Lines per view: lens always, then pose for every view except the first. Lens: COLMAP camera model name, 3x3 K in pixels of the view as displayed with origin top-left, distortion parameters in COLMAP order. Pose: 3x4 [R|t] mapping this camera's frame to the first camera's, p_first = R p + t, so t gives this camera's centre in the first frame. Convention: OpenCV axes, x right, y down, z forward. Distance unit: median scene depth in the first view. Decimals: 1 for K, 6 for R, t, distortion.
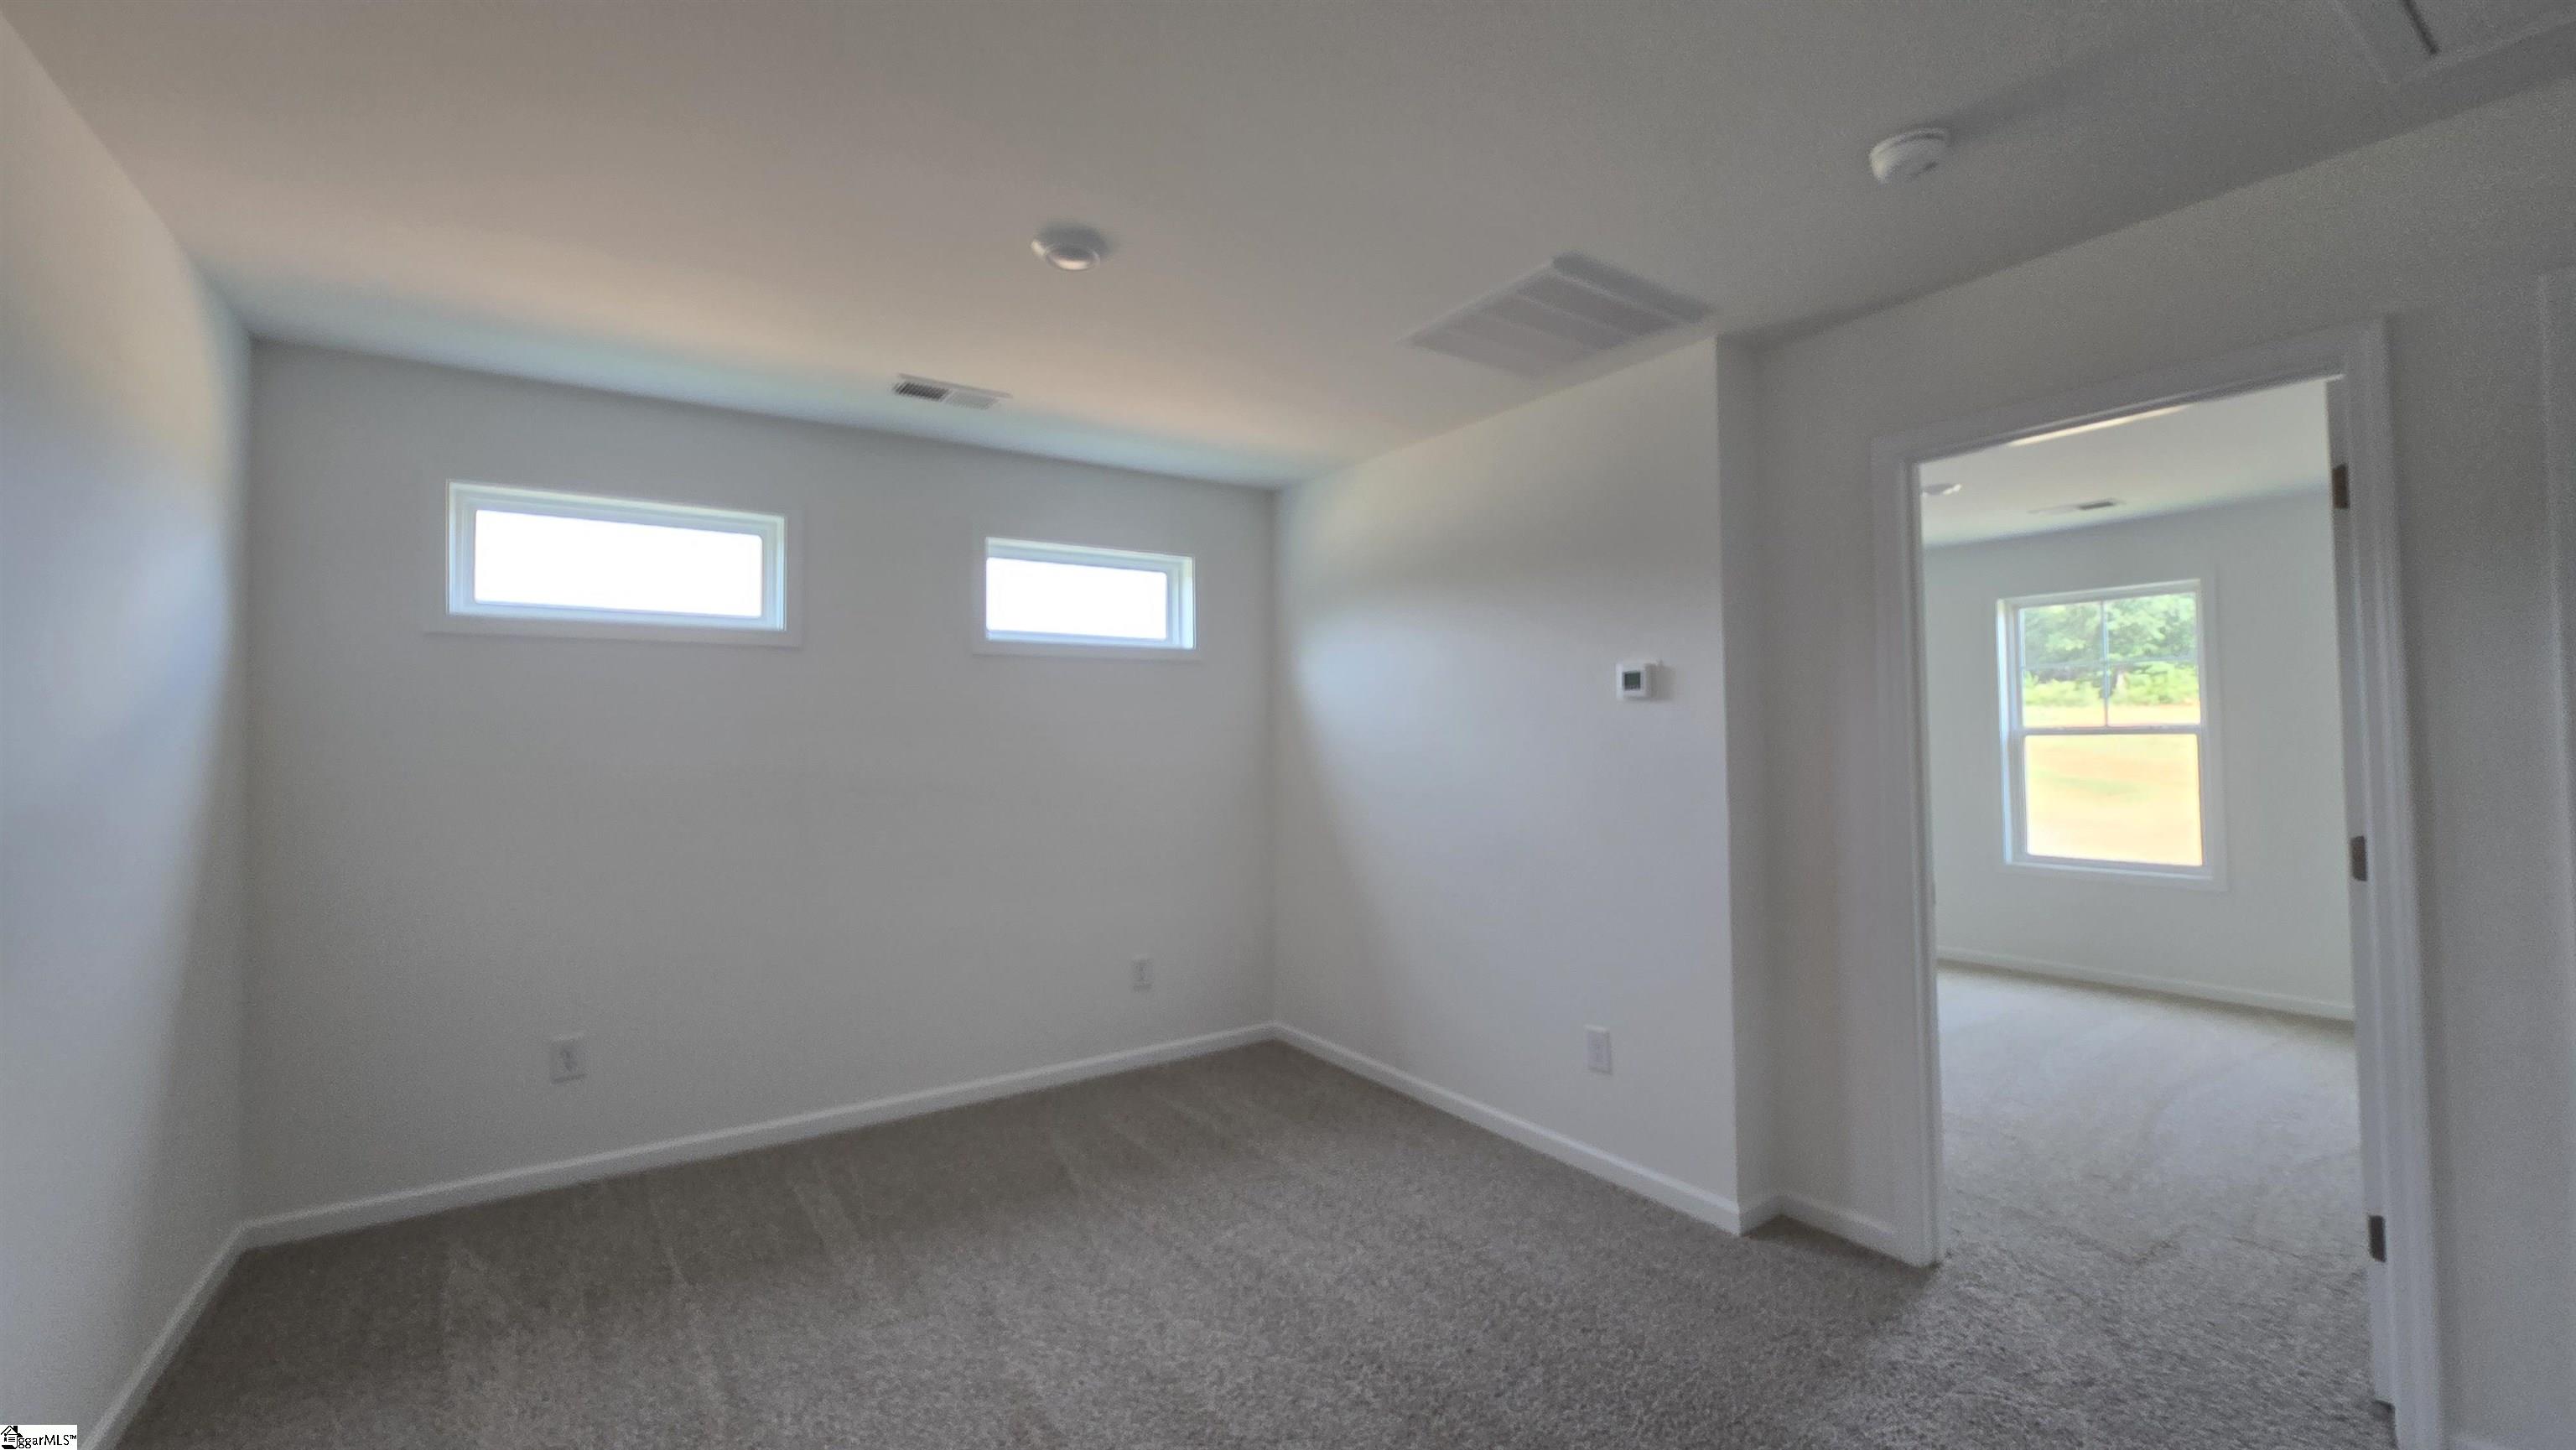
lens RADIAL K [[1003.6, 0, 1285.2], [0, 1003.6, 717.5], [0, 0, 1]] dist [0.001762, 0.000105]
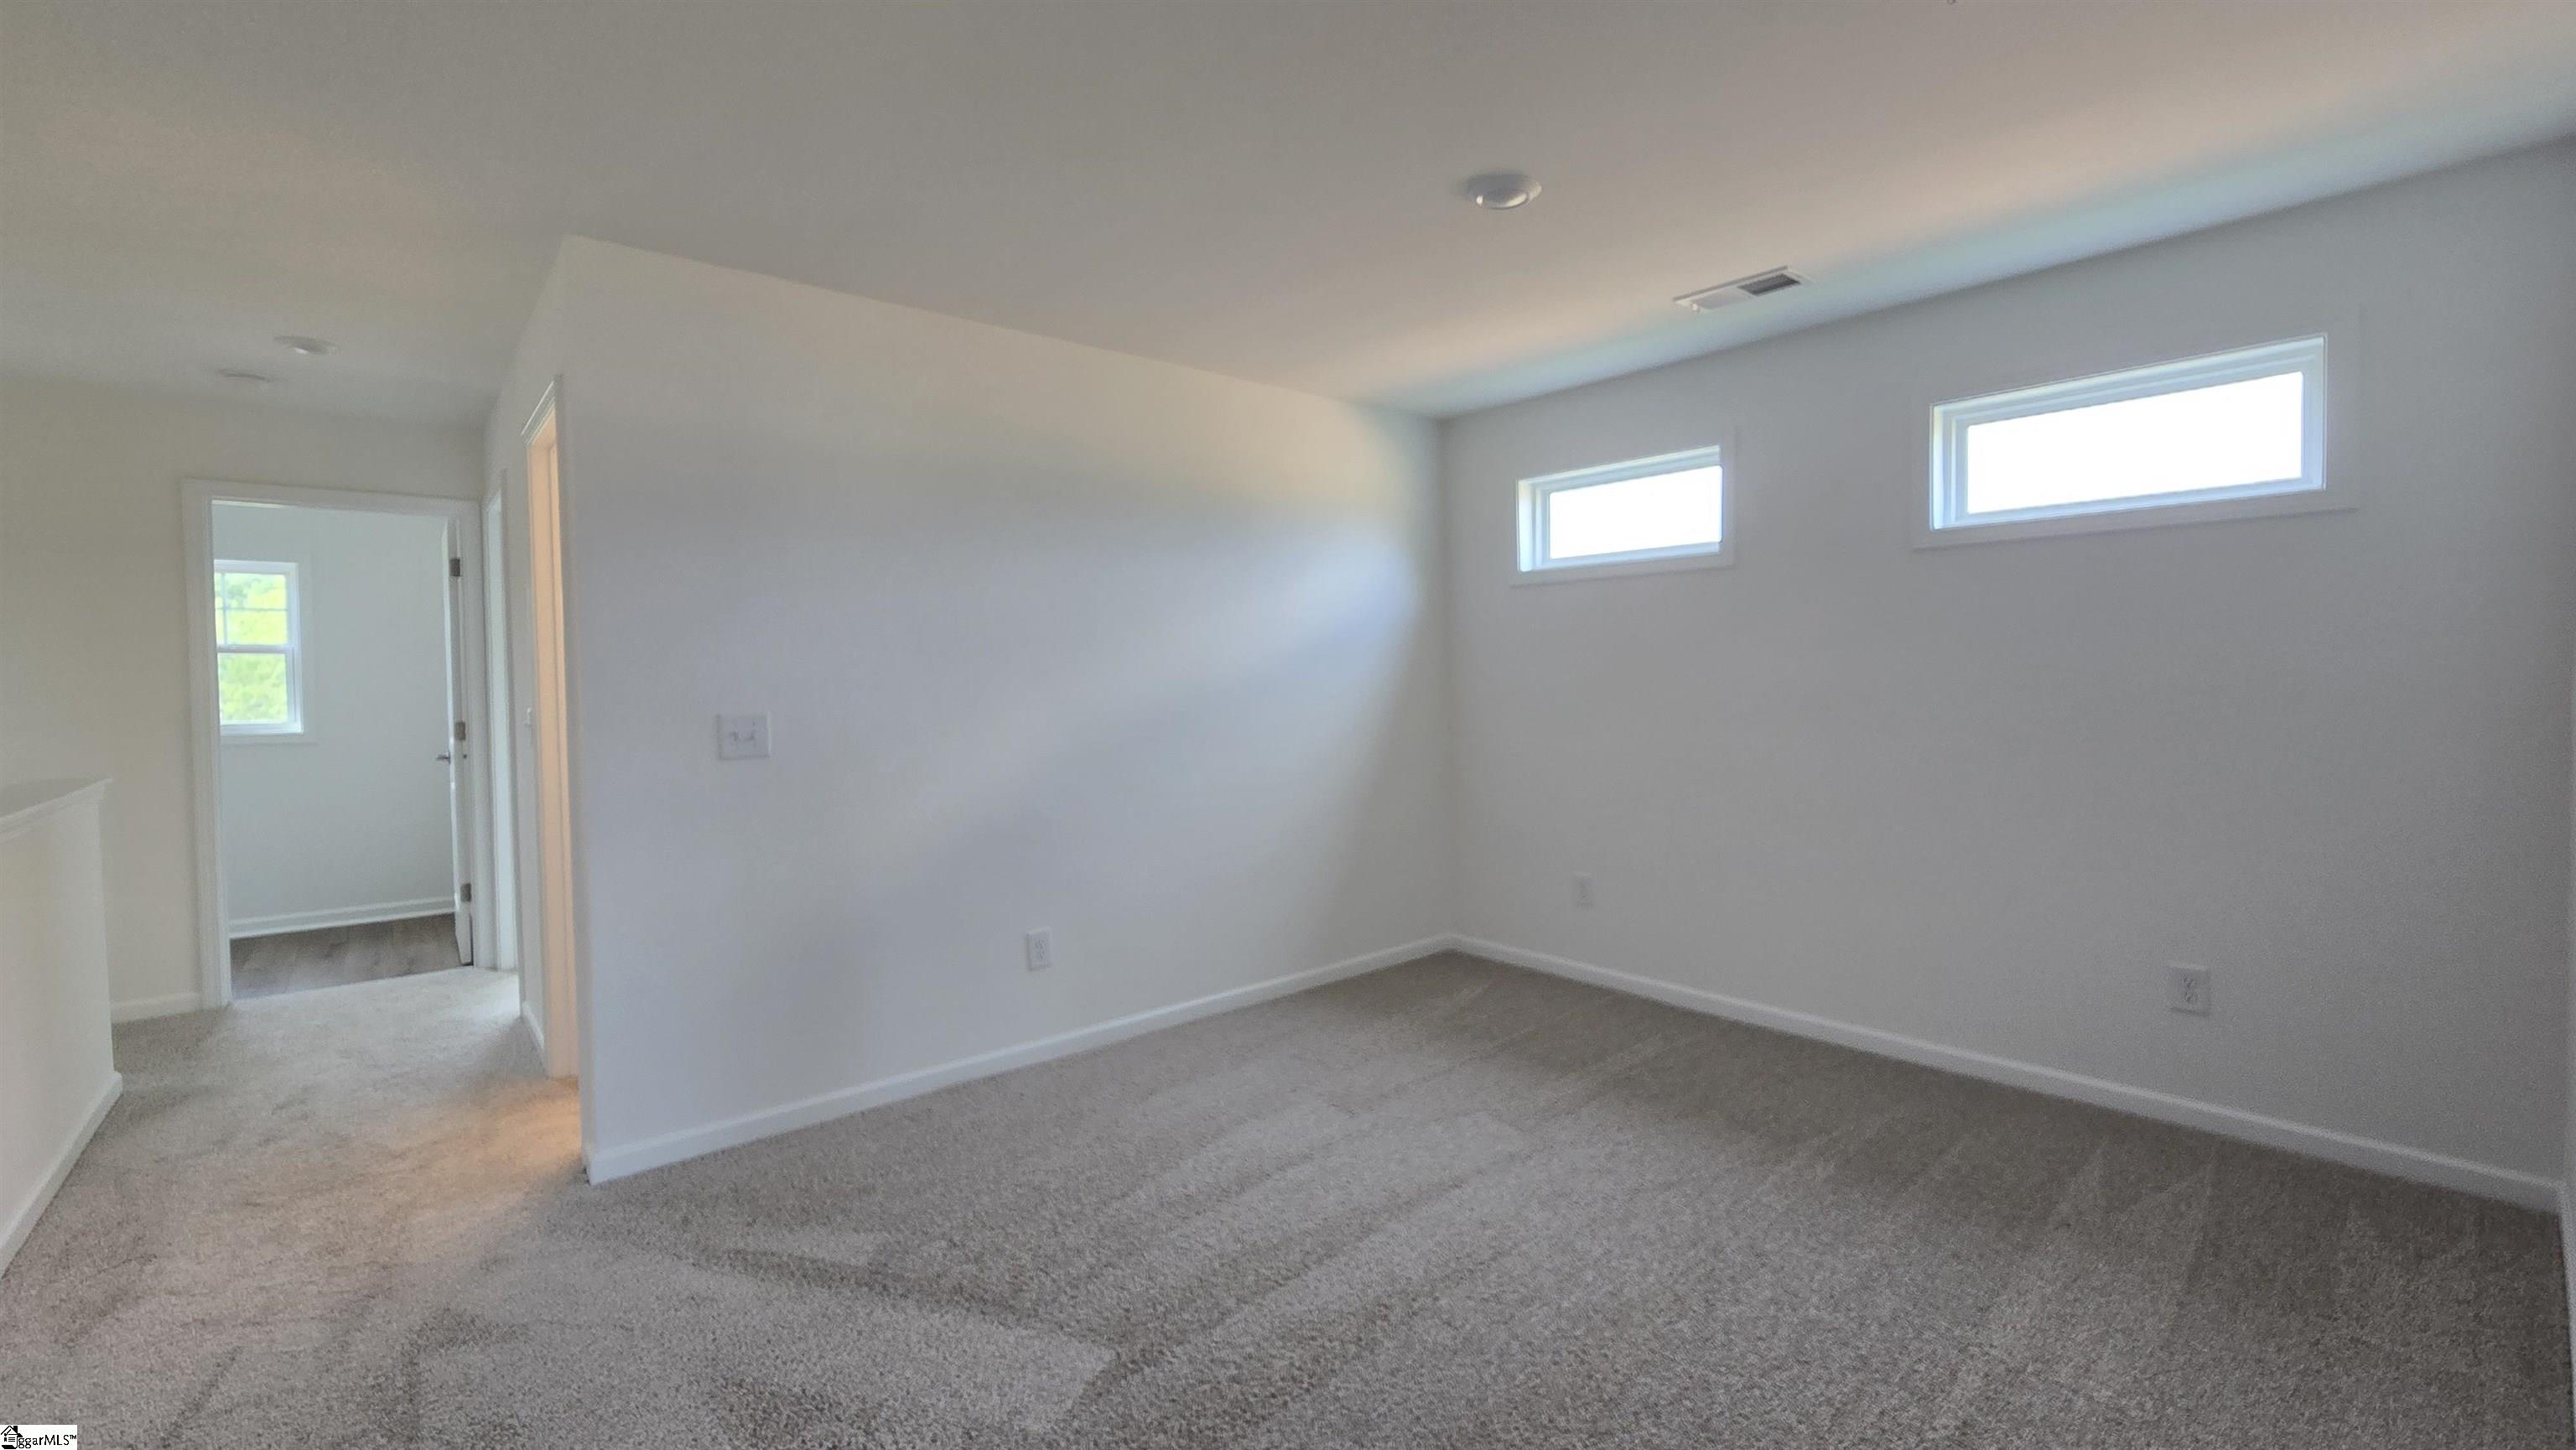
lens RADIAL K [[1046.3, 0, 1281.2], [0, 1046.3, 714.6], [0, 0, 1]] dist [0.000719, 0.000165]
pose [[0.128238, 0.049503, -0.990507, 0.581397], [0.046210, 0.997370, 0.055828, 0.003083], [0.990666, -0.052931, 0.125613, 0.397381]]
